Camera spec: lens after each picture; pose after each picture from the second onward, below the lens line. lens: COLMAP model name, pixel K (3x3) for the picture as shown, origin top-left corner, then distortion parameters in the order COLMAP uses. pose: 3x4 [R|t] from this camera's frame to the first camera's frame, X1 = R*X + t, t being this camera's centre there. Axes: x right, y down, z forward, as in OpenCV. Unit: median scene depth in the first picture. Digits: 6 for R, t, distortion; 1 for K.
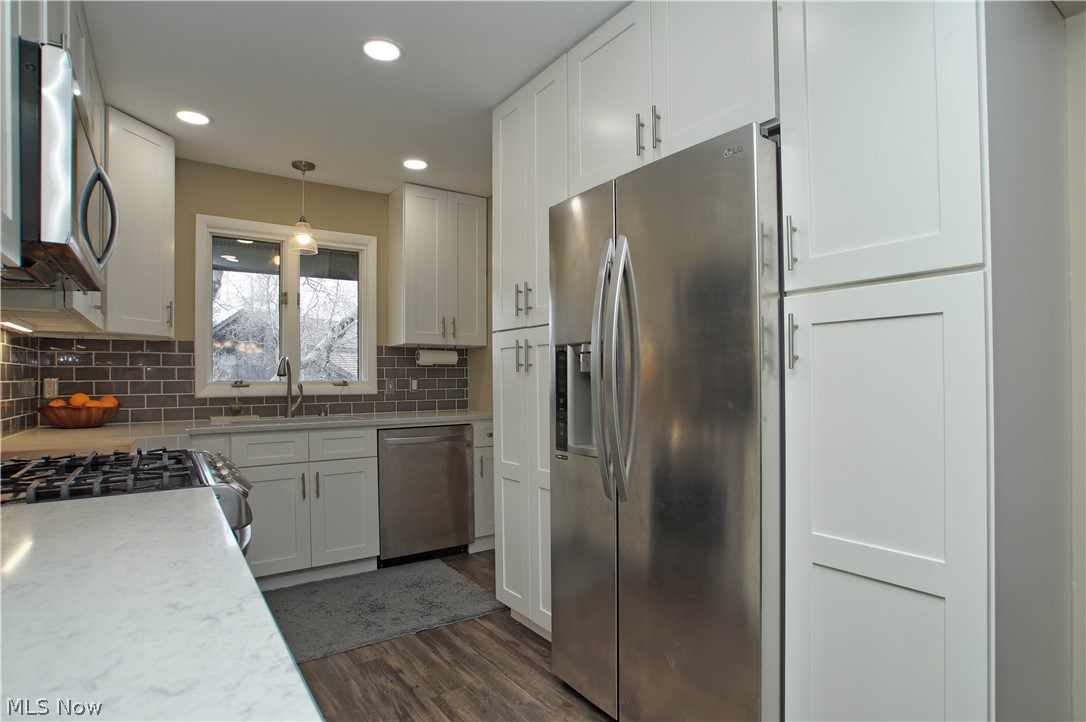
lens RADIAL K [[569.7, 0, 558.0], [0, 569.7, 372.6], [0, 0, 1]] dist [-0.029871, 0.003429]
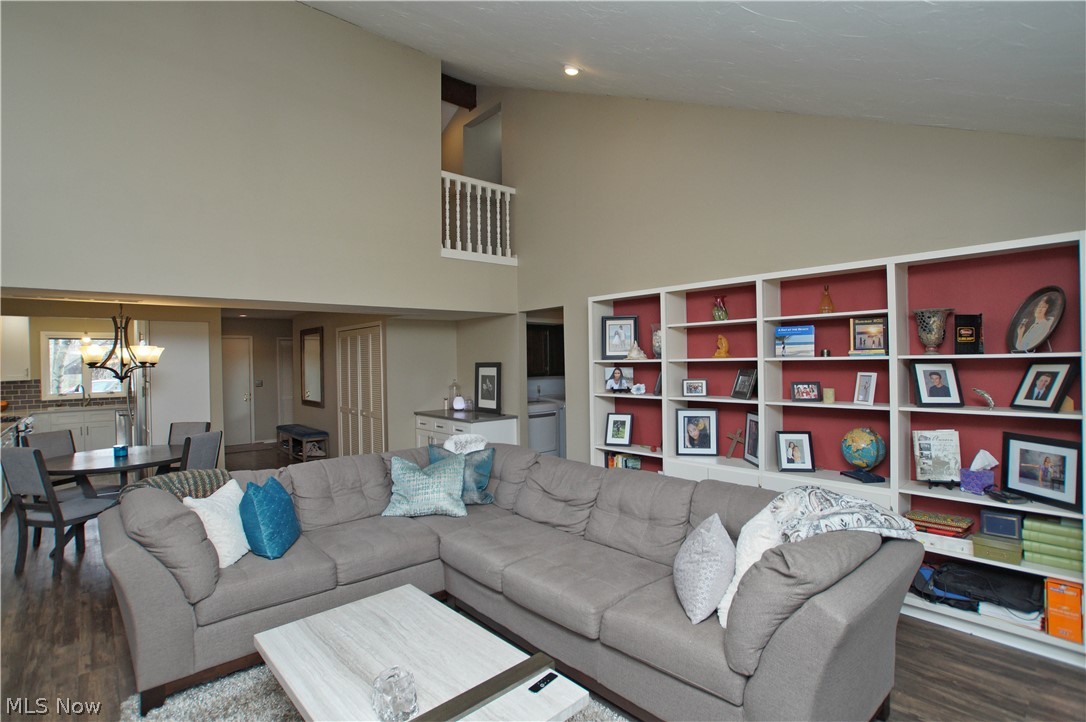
lens RADIAL K [[523.3, 0, 554.3], [0, 523.3, 363.4], [0, 0, 1]] dist [-0.051532, 0.017943]
pose [[0.991142, -0.011169, 0.132334, 1.493936], [0.009789, 0.999891, 0.011069, -0.137616], [-0.132443, -0.009675, 0.991143, -1.748991]]
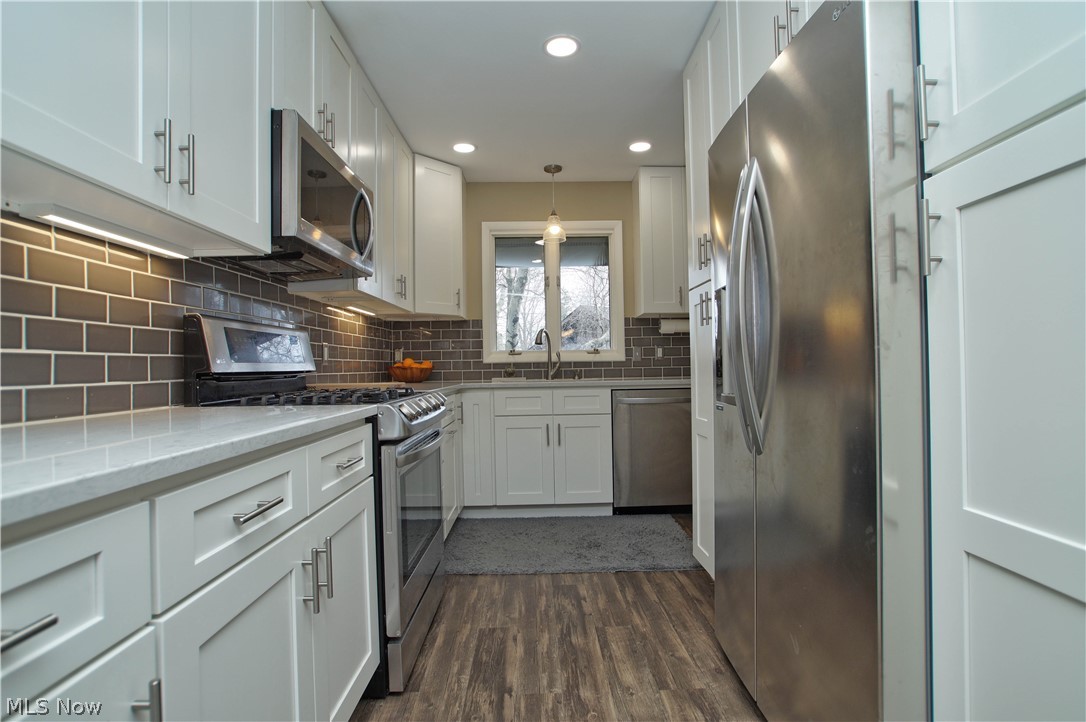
lens RADIAL K [[523.3, 0, 549.3], [0, 523.3, 356.3], [0, 0, 1]] dist [-0.051532, 0.017943]
pose [[0.828623, -0.016971, -0.559550, 0.163213], [0.016381, 0.999847, -0.006067, 0.039738], [0.559567, -0.004139, 0.828775, 0.082531]]
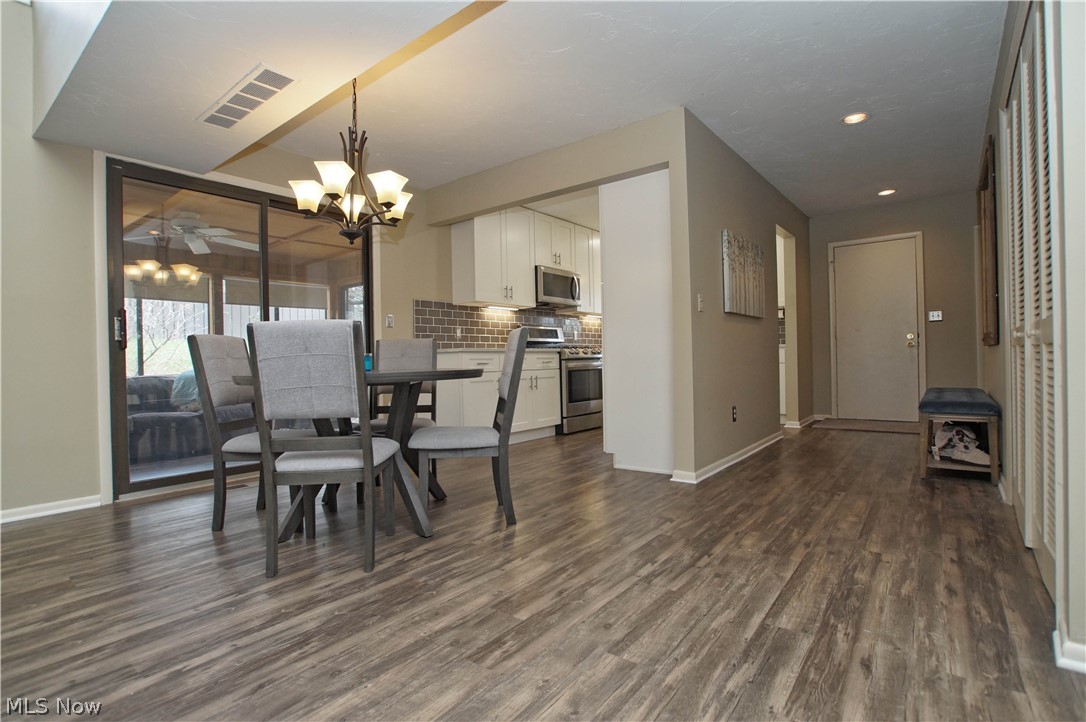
lens RADIAL K [[523.3, 0, 547.0], [0, 523.3, 358.3], [0, 0, 1]] dist [-0.051532, 0.017943]
pose [[0.279517, -0.003991, -0.960133, 1.357020], [0.027565, 0.999613, 0.003869, 0.101470], [0.959745, -0.027548, 0.279518, -0.118353]]
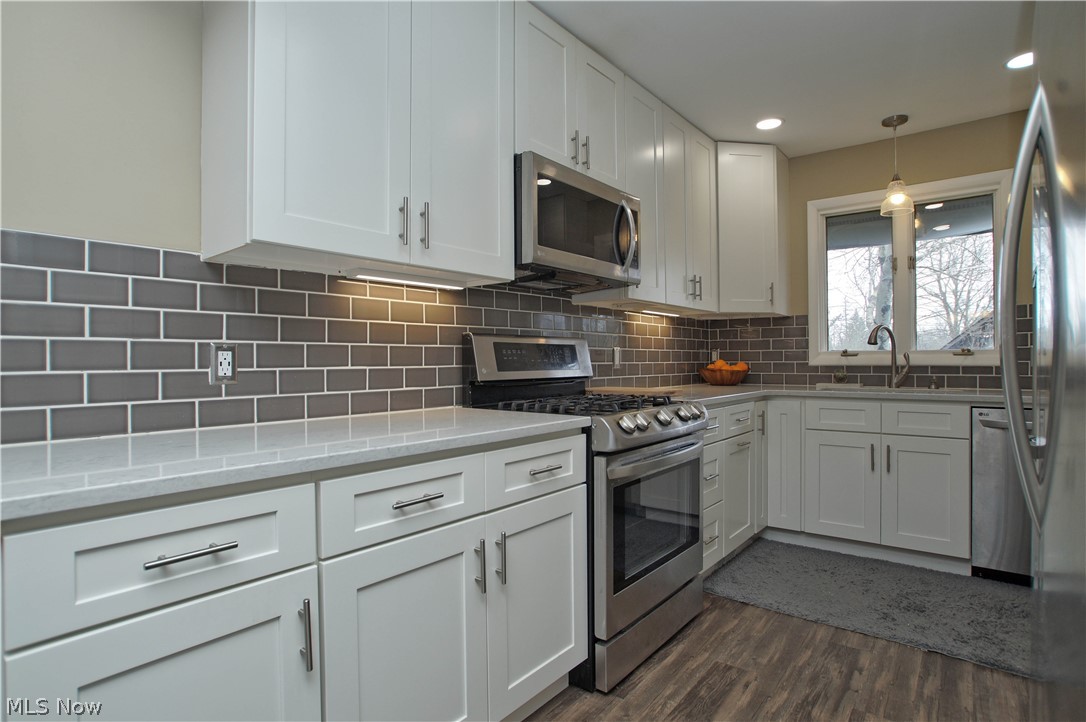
lens RADIAL K [[559.4, 0, 561.9], [0, 559.4, 357.4], [0, 0, 1]] dist [-0.044269, 0.017268]
pose [[0.295209, 0.001686, -0.955431, 0.275887], [0.011149, 0.999924, 0.005210, 0.017834], [0.955368, -0.012190, 0.295168, 0.204338]]
